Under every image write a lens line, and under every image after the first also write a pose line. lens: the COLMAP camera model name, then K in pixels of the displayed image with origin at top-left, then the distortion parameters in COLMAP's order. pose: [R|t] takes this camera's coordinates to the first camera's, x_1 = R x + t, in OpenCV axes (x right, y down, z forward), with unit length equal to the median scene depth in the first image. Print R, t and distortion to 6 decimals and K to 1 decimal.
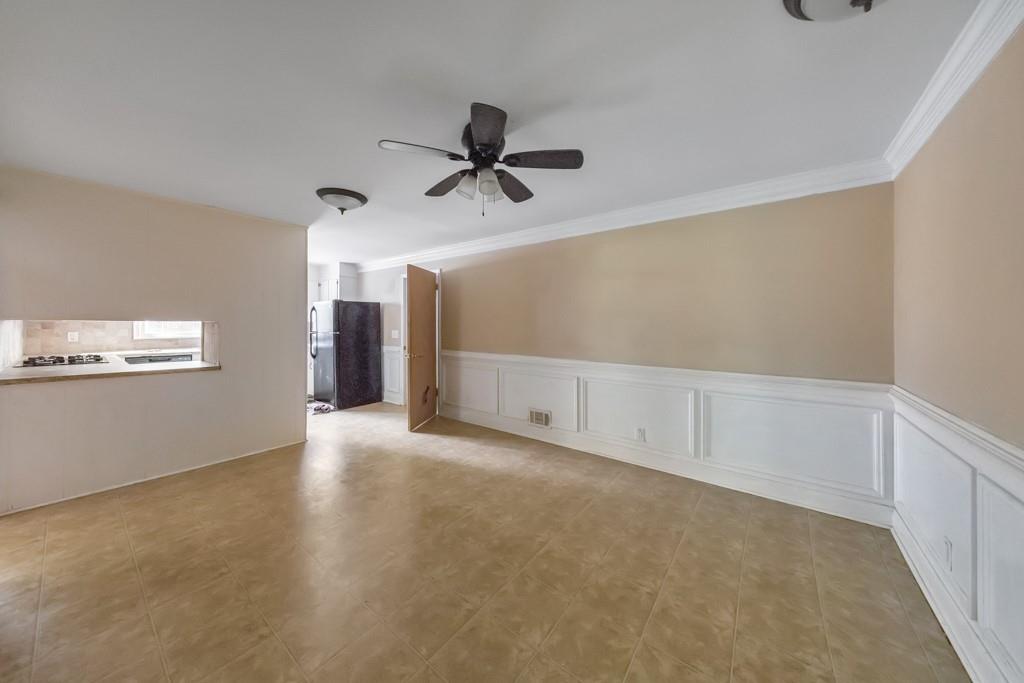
lens RADIAL K [[331.4, 0, 514.2], [0, 331.4, 321.1], [0, 0, 1]] dist [0.007322, 0.000051]
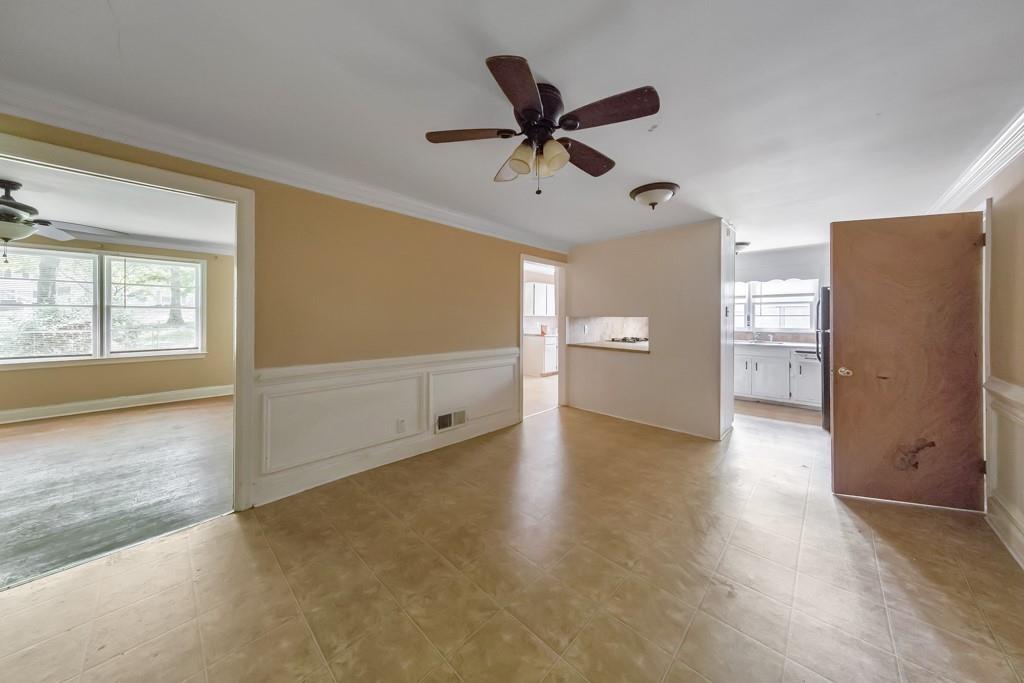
lens RADIAL K [[331.4, 0, 514.2], [0, 331.4, 321.1], [0, 0, 1]] dist [0.007322, 0.000051]
pose [[-0.092839, 0.005642, -0.995665, 0.713248], [0.005879, 0.999970, 0.005118, 0.010747], [0.995664, -0.005379, -0.092869, 0.924087]]
